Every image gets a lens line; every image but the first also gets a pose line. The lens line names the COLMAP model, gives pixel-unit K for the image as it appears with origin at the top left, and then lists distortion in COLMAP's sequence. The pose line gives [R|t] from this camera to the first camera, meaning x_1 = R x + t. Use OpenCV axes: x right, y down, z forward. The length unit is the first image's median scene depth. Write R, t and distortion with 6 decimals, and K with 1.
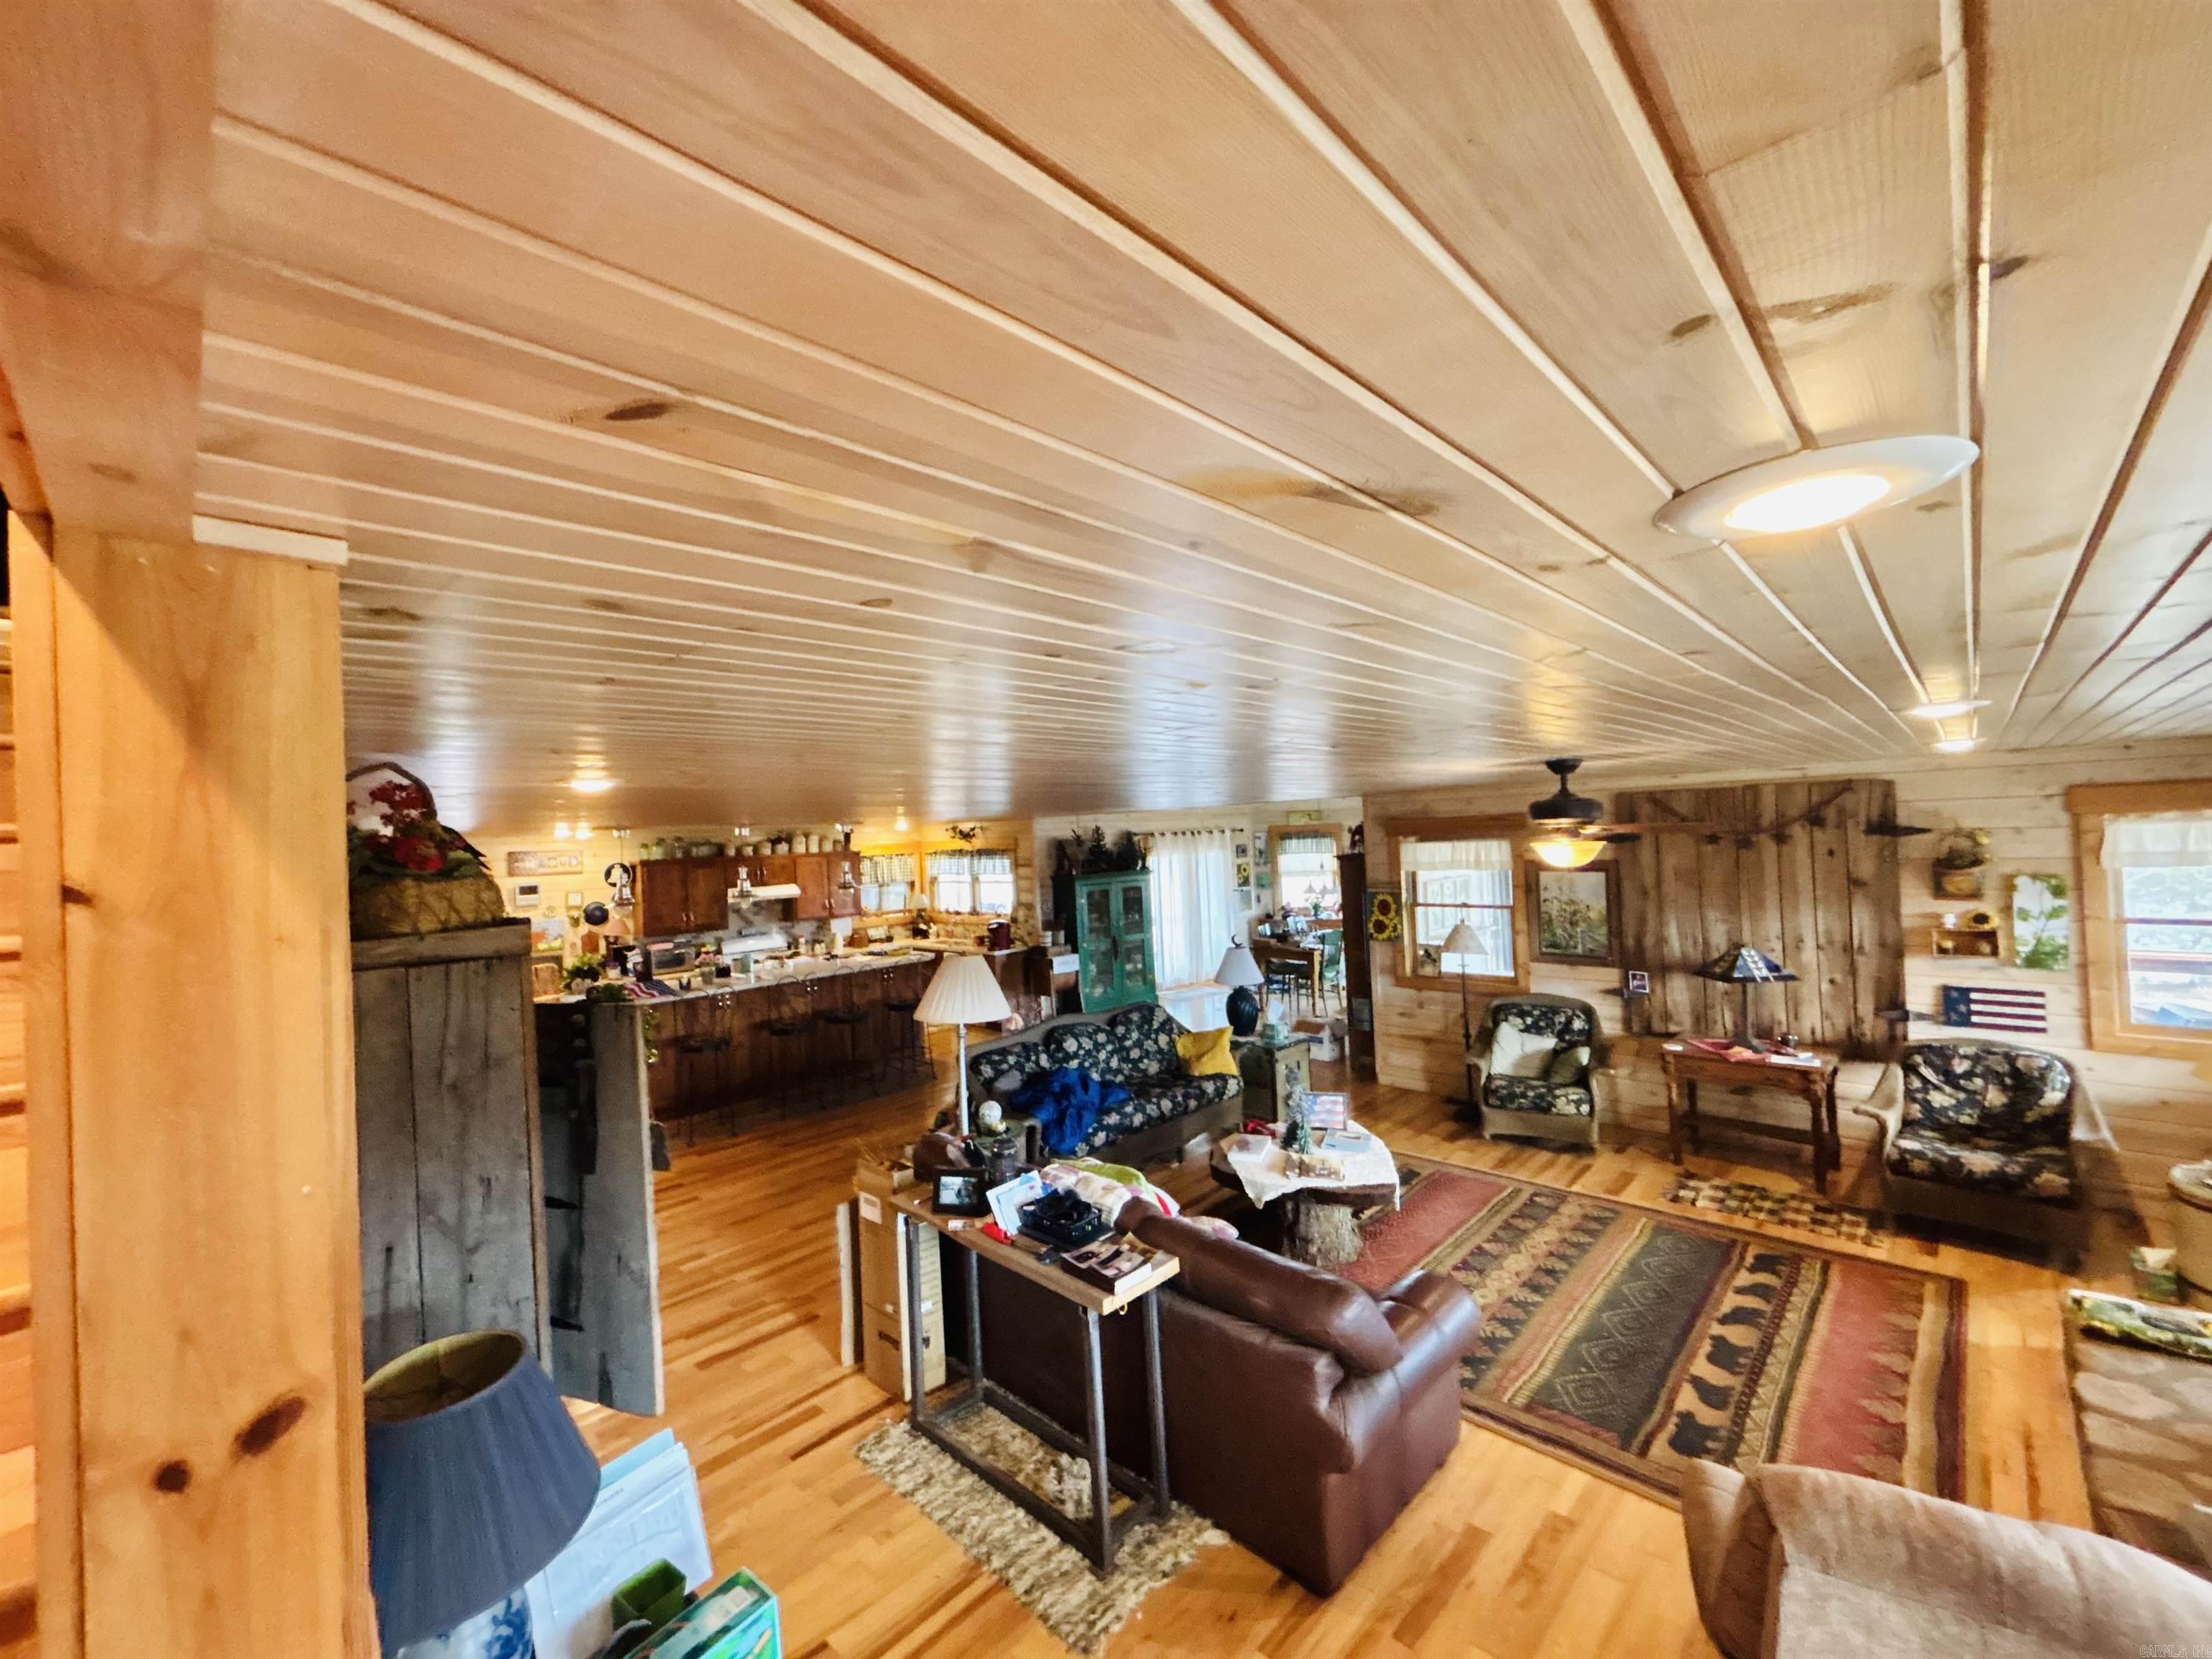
lens RADIAL K [[895.7, 0, 1093.4], [0, 895.7, 828.1], [0, 0, 1]] dist [-0.005509, 0.002681]
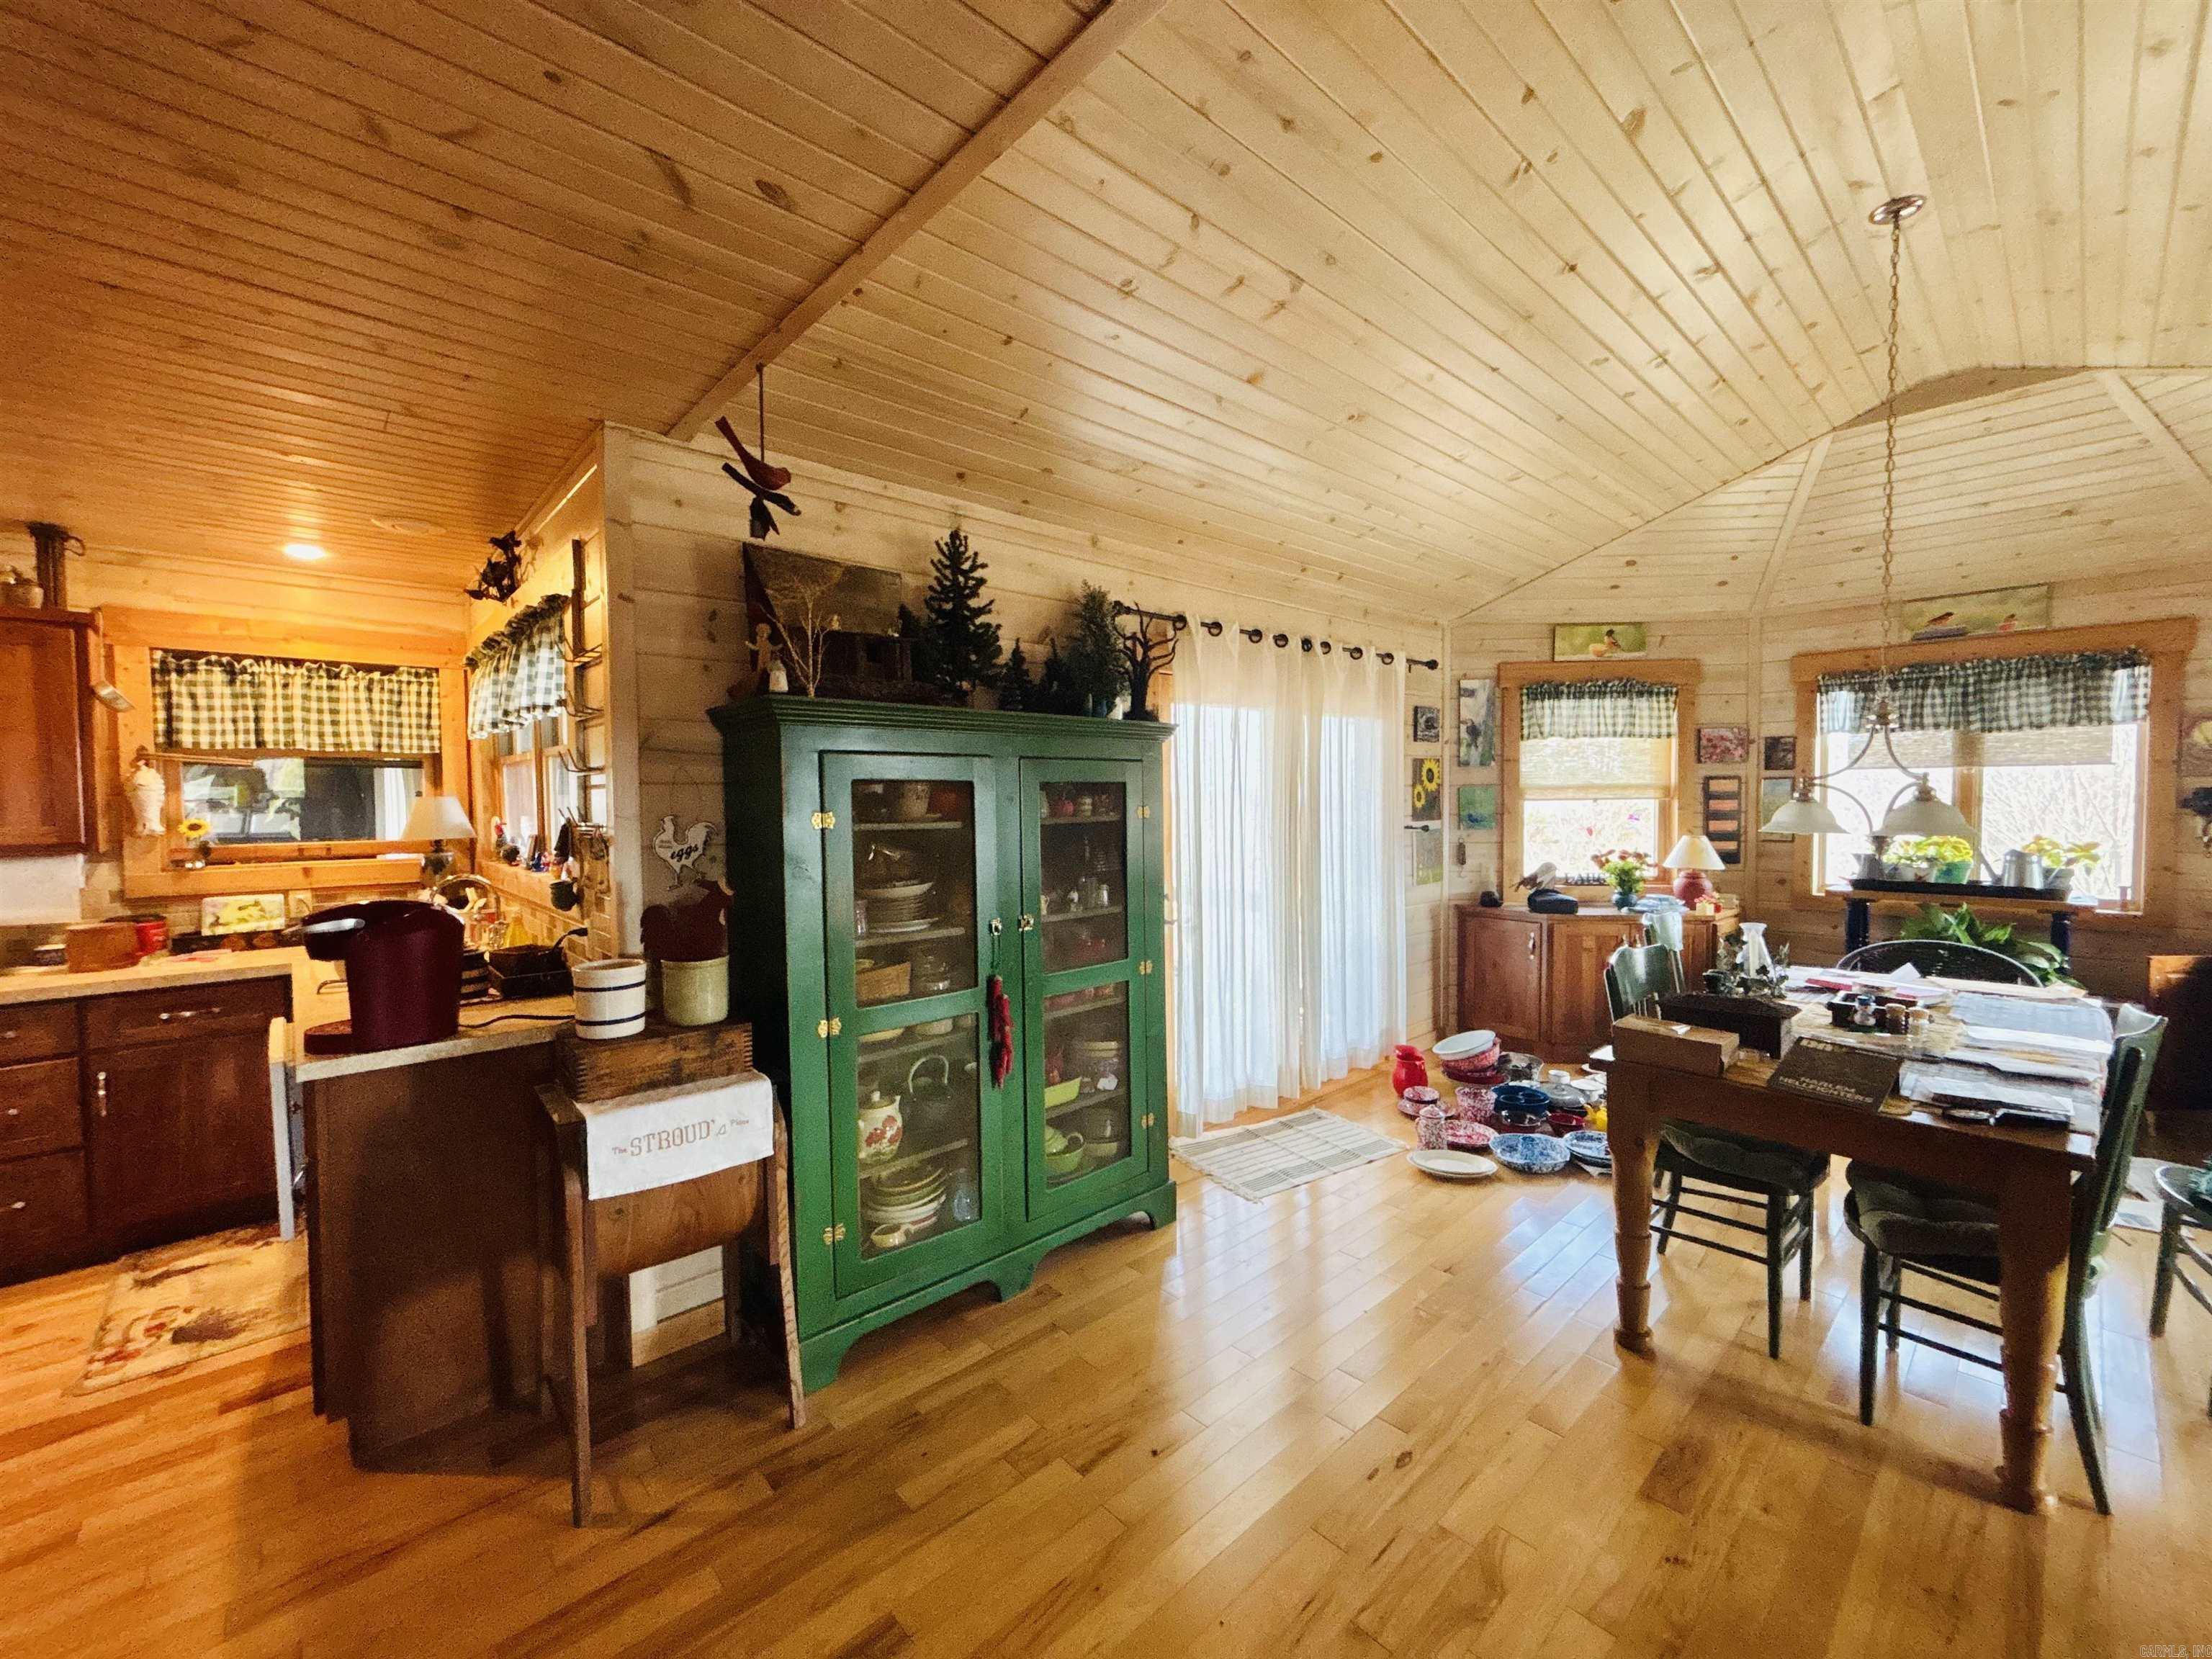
lens RADIAL K [[895.7, 0, 1093.4], [0, 895.7, 828.1], [0, 0, 1]] dist [-0.005509, 0.002681]
pose [[0.997708, 0.036696, -0.056851, 0.057573], [-0.033700, 0.998037, 0.052789, 0.061913], [0.058677, -0.050752, 0.996986, 0.712604]]
